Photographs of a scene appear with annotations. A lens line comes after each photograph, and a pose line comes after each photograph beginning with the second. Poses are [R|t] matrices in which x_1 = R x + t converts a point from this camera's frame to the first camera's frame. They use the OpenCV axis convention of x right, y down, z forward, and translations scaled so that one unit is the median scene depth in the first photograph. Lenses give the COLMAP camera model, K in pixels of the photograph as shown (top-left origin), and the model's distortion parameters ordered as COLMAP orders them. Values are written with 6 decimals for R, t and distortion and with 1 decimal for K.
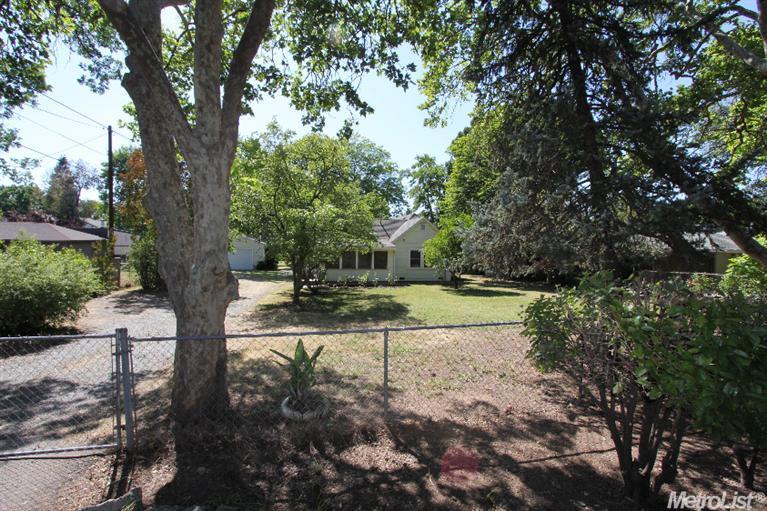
lens RADIAL K [[353.3, 0, 382.7], [0, 353.3, 259.3], [0, 0, 1]] dist [-0.024406, 0.004598]
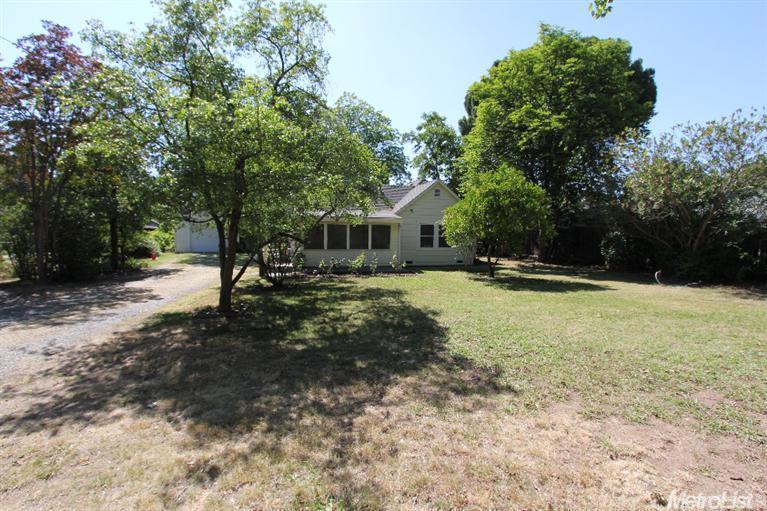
lens RADIAL K [[353.3, 0, 382.7], [0, 353.3, 259.3], [0, 0, 1]] dist [-0.024406, 0.004598]
pose [[0.999986, -0.003120, 0.004242, -0.005716], [0.002909, 0.998809, 0.048698, 0.012650], [-0.004389, -0.048685, 0.998805, 0.277443]]
